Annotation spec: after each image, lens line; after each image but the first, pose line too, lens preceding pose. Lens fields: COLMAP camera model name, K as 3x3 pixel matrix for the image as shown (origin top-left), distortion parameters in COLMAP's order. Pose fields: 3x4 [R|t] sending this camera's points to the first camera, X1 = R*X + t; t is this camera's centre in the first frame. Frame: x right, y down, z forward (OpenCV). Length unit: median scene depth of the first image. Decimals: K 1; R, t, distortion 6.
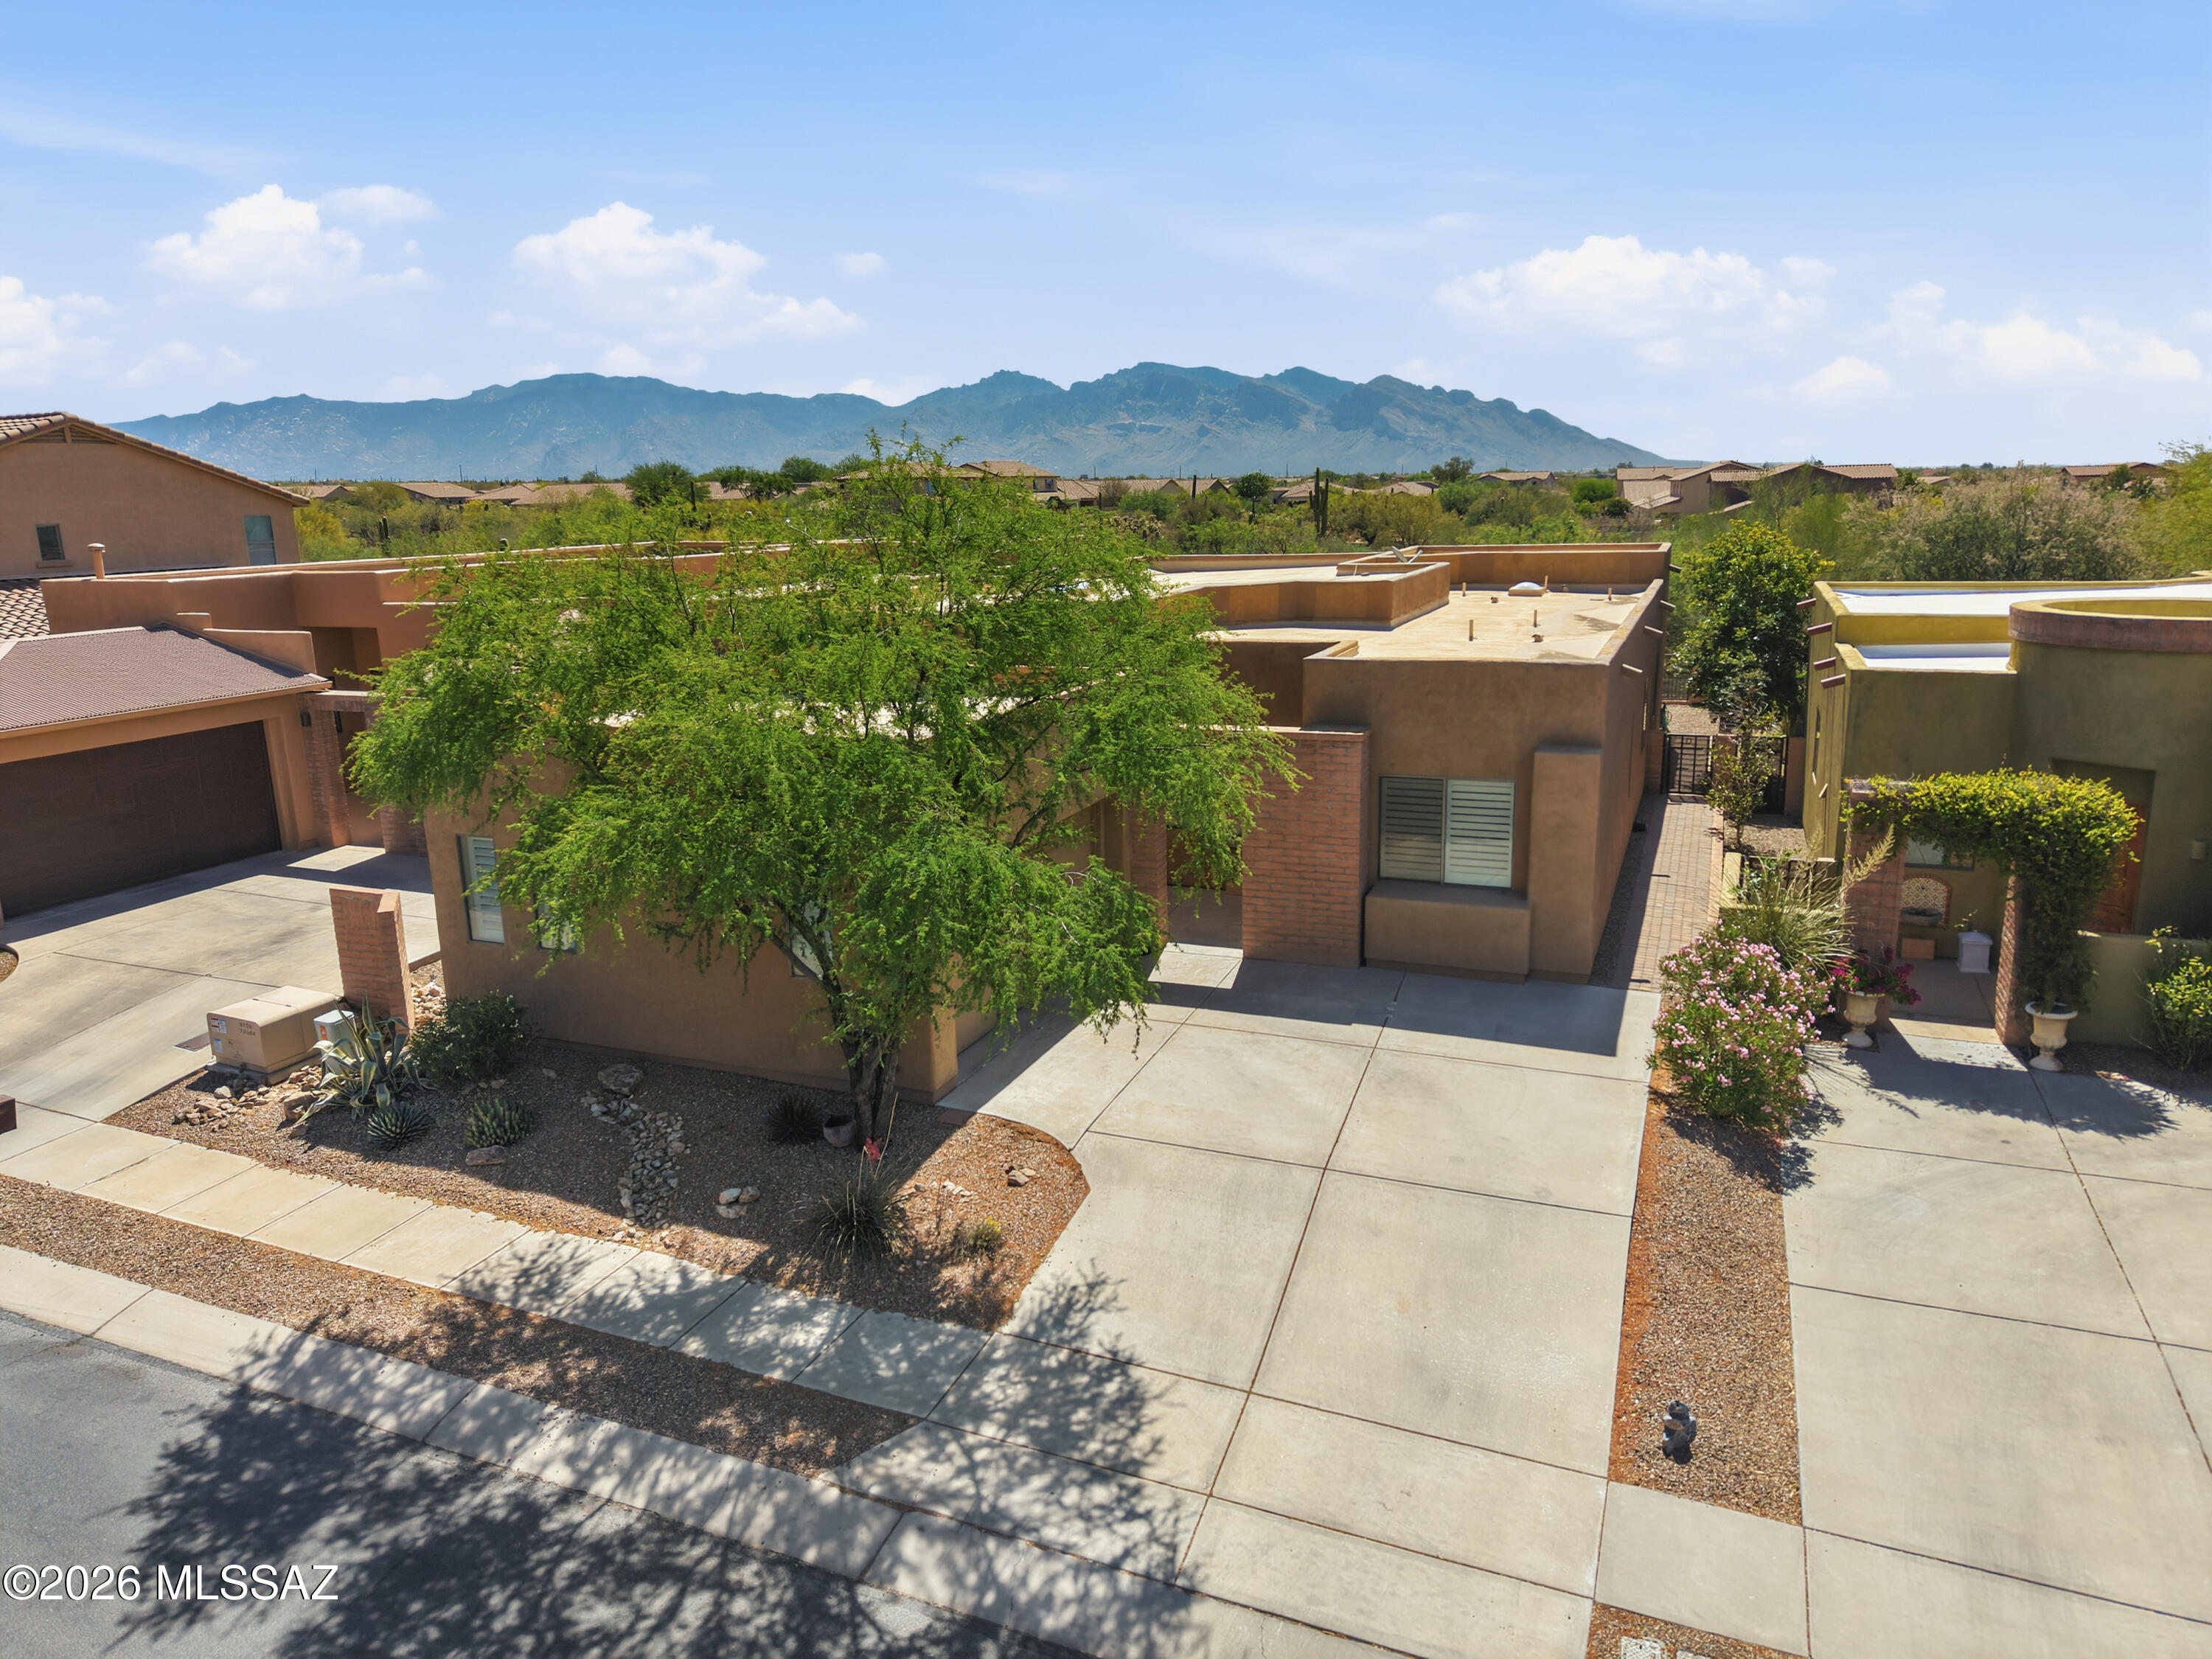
lens RADIAL K [[1474.2, 0, 1106.0], [0, 1474.2, 829.5], [0, 0, 1]] dist [0.034450, -0.036643]
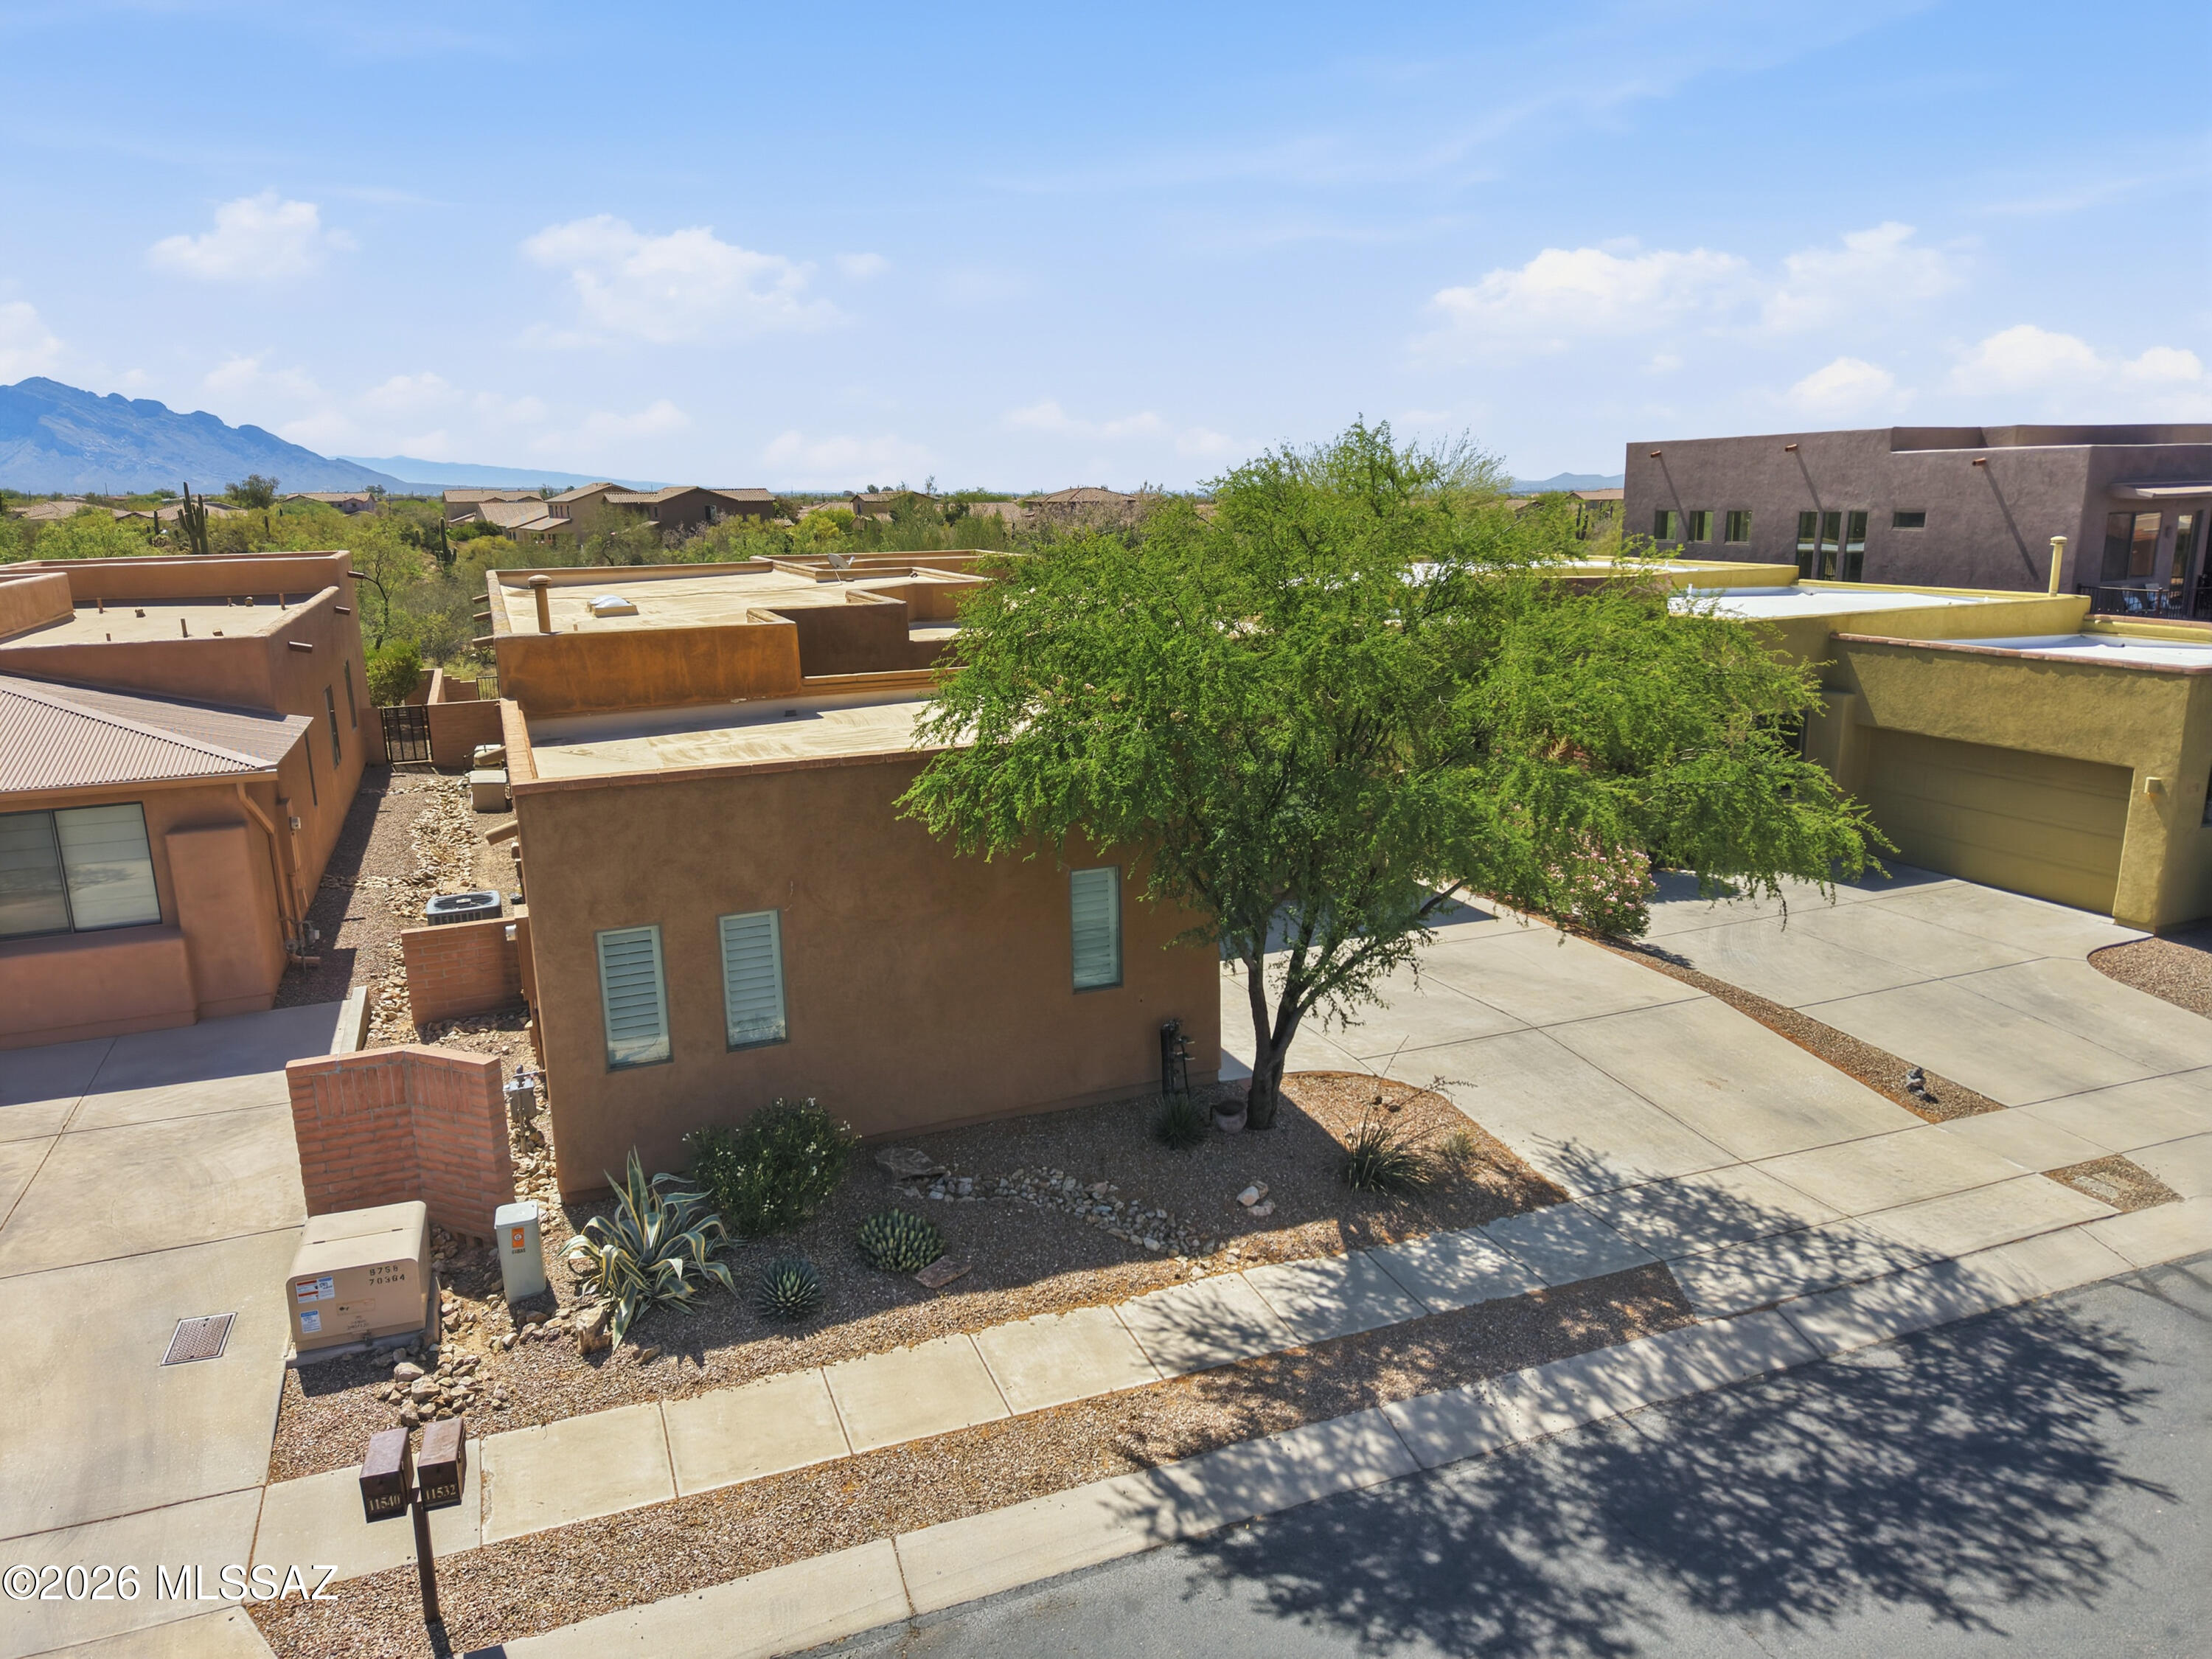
lens RADIAL K [[1474.2, 0, 1106.0], [0, 1474.2, 829.5], [0, 0, 1]] dist [0.034450, -0.036643]
pose [[0.708149, -0.148622, 0.690244, -1.098210], [0.159748, 0.985970, 0.048405, -0.061058], [-0.687754, 0.075987, 0.721956, 0.395157]]
